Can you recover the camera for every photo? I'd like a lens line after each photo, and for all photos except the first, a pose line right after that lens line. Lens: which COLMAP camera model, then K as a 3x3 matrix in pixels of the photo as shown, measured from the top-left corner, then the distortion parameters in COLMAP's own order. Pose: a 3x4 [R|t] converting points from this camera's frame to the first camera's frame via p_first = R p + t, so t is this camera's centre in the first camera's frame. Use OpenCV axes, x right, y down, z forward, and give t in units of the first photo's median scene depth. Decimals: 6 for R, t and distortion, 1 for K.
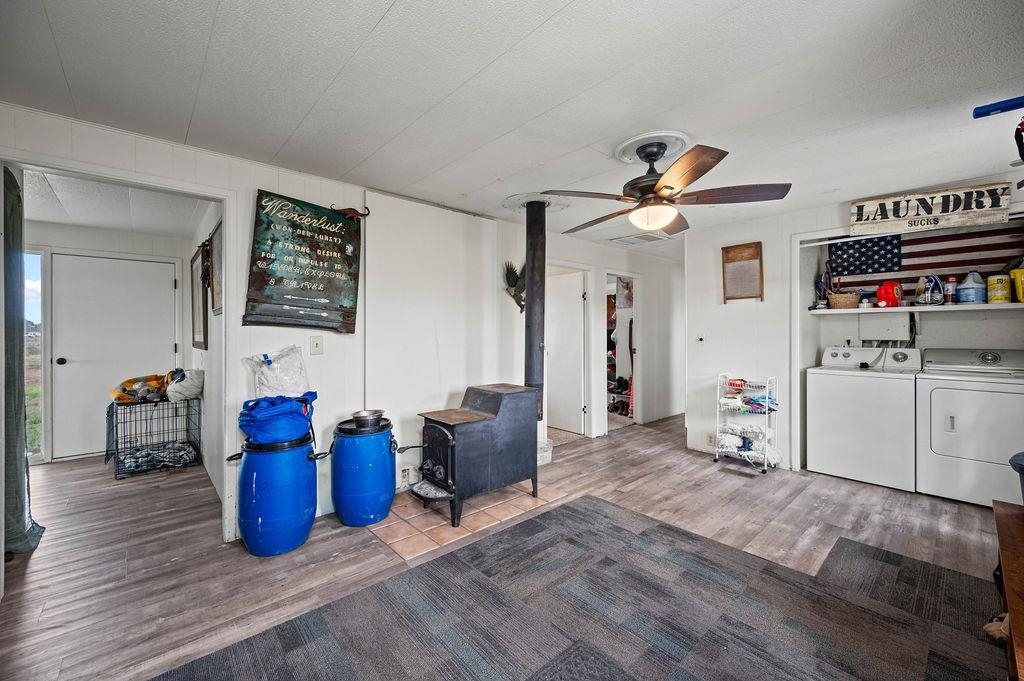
lens RADIAL K [[425.6, 0, 511.3], [0, 425.6, 335.1], [0, 0, 1]] dist [-0.010720, 0.001566]
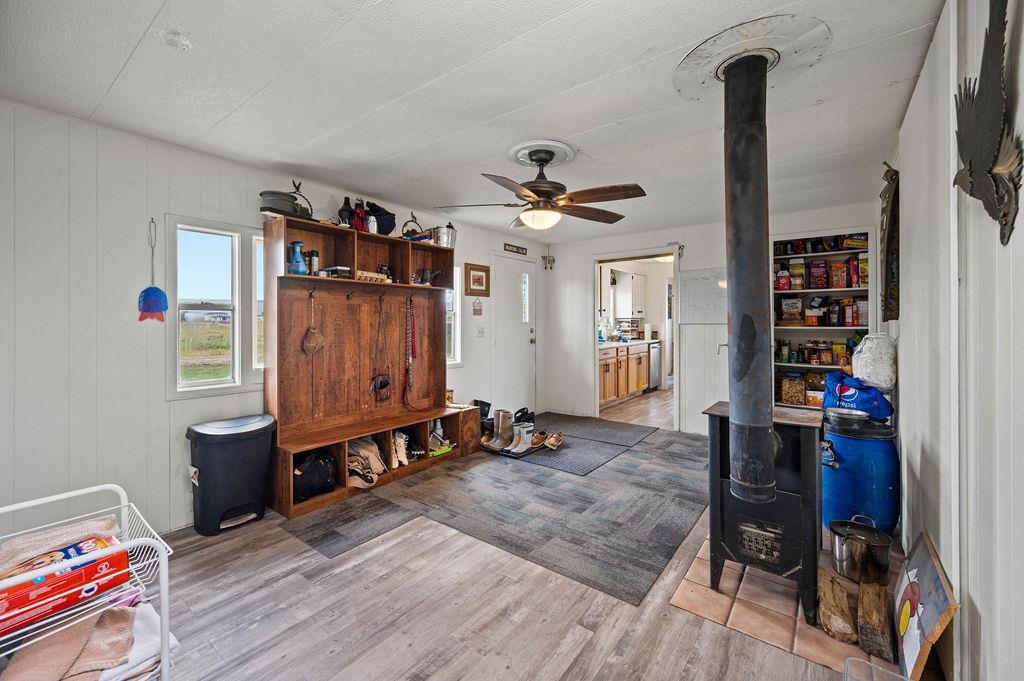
lens RADIAL K [[425.6, 0, 514.9], [0, 425.6, 319.8], [0, 0, 1]] dist [-0.010720, 0.001566]
pose [[-0.983085, 0.005816, -0.183060, 0.535025], [0.005251, 0.999980, 0.003571, -0.015724], [0.183077, 0.002549, -0.983095, 1.839986]]
